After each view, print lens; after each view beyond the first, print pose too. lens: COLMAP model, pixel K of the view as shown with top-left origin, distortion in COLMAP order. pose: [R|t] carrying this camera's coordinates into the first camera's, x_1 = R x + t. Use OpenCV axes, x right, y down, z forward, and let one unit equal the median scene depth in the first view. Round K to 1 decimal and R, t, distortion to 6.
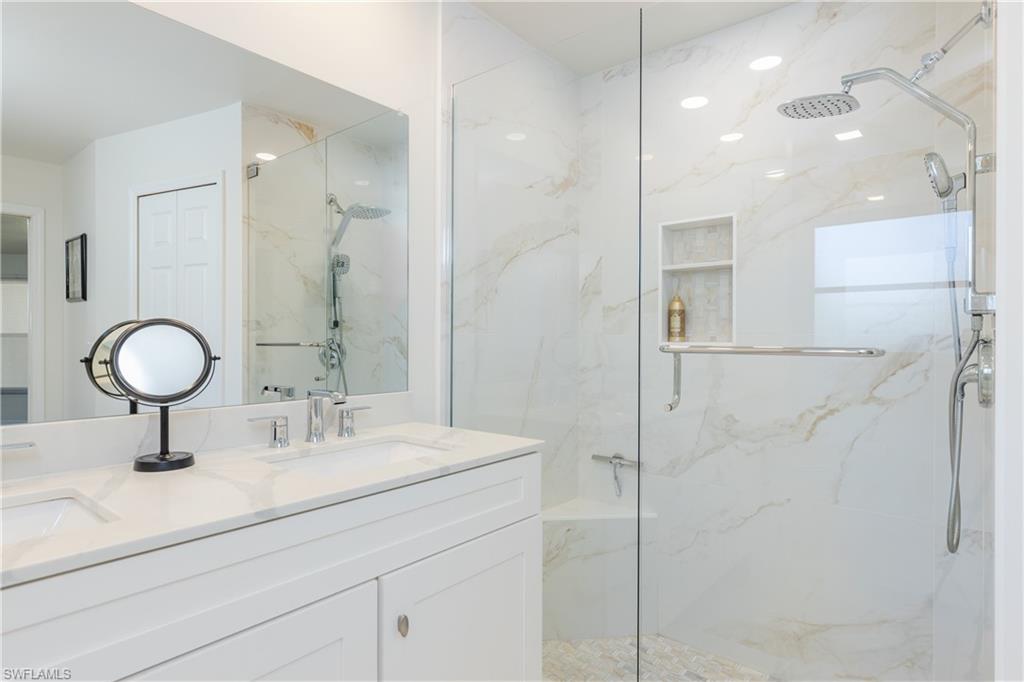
lens RADIAL K [[554.4, 0, 512.0], [0, 554.4, 341.0], [0, 0, 1]] dist [-0.001834, -0.000304]
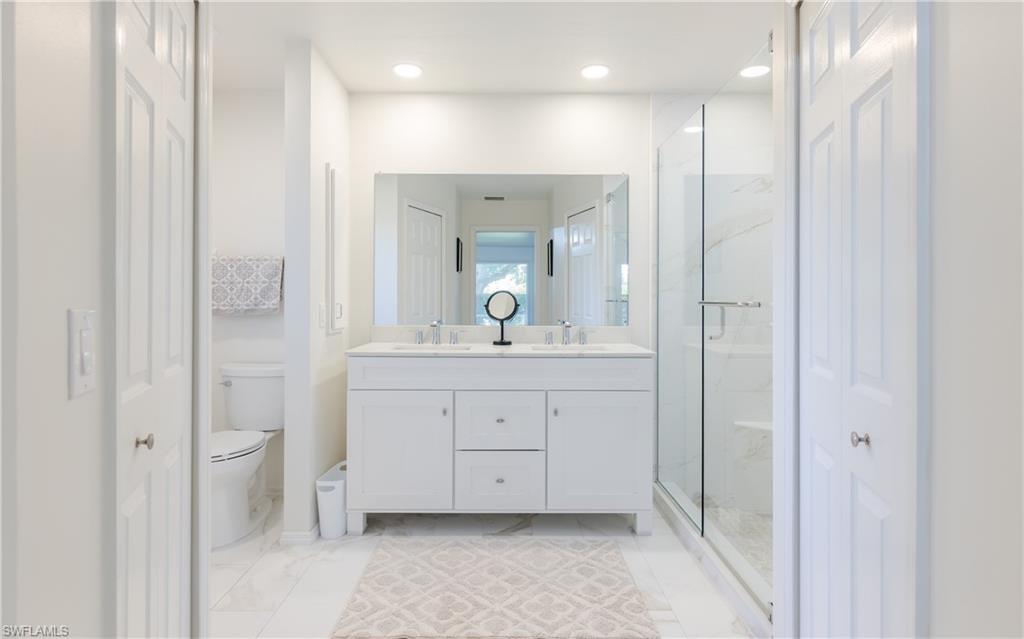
lens RADIAL K [[531.2, 0, 512.3], [0, 531.2, 296.8], [0, 0, 1]] dist [0.000140, 0.000001]
pose [[0.645718, -0.002751, -0.763571, 1.329426], [-0.001671, 0.999986, -0.005016, 0.005561], [0.763574, 0.004515, 0.645704, -0.612395]]
